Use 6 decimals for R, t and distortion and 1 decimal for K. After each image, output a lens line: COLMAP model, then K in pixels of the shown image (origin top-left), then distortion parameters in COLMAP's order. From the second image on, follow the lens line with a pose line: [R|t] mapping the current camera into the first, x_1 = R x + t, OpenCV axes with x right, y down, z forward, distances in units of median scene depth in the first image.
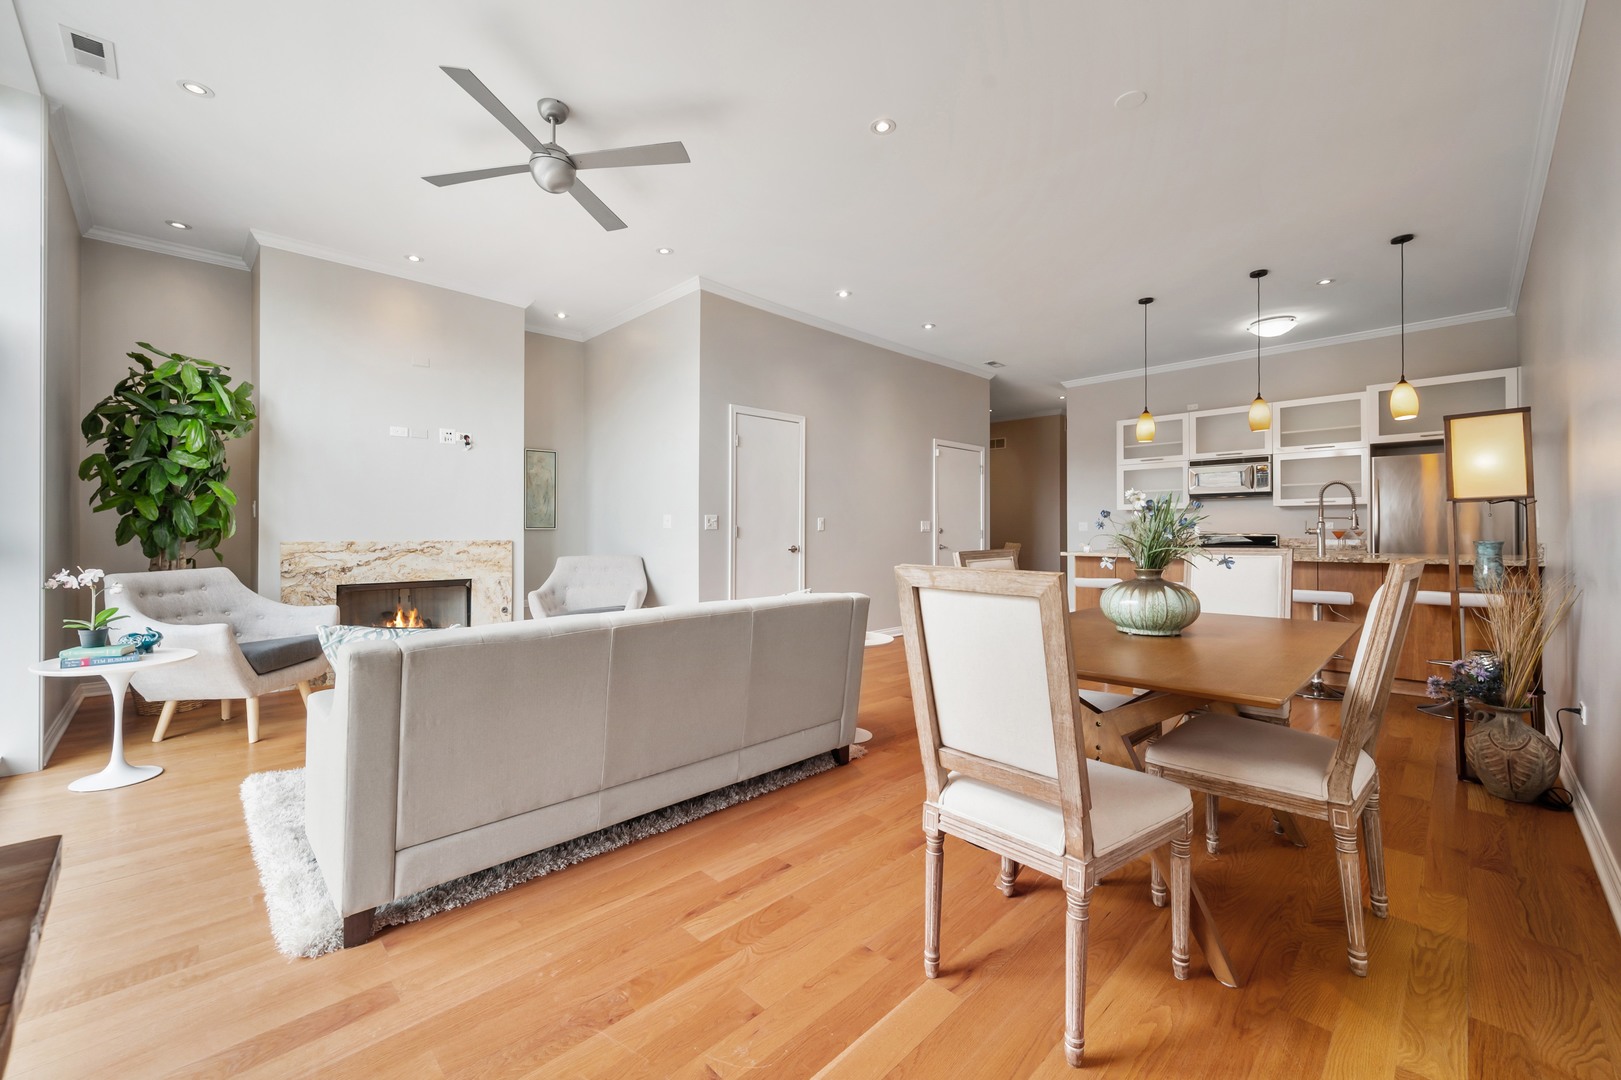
lens RADIAL K [[638.0, 0, 813.1], [0, 638.0, 529.0], [0, 0, 1]] dist [-0.000539, 0.001309]
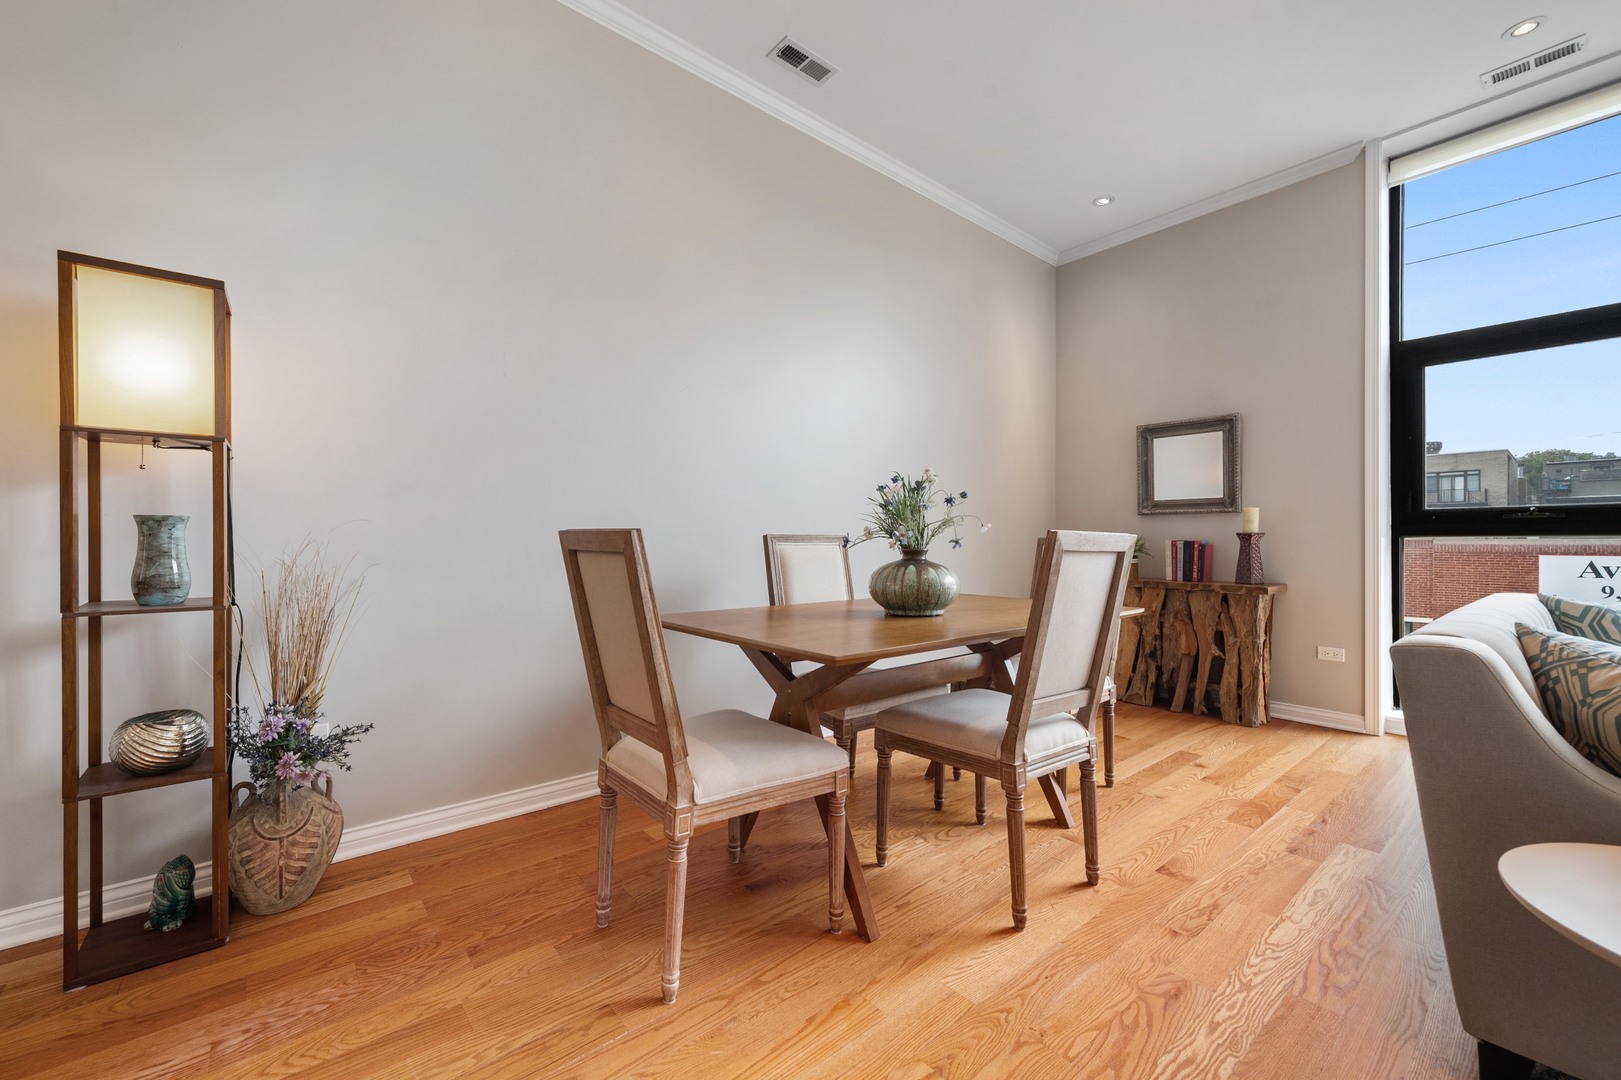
lens RADIAL K [[638.0, 0, 806.6], [0, 638.0, 540.3], [0, 0, 1]] dist [-0.000539, 0.001309]
pose [[-0.996070, -0.005537, 0.088399, 0.275190], [-0.005744, 0.999981, -0.002079, 0.025277], [-0.088386, -0.002579, -0.996083, 0.910072]]
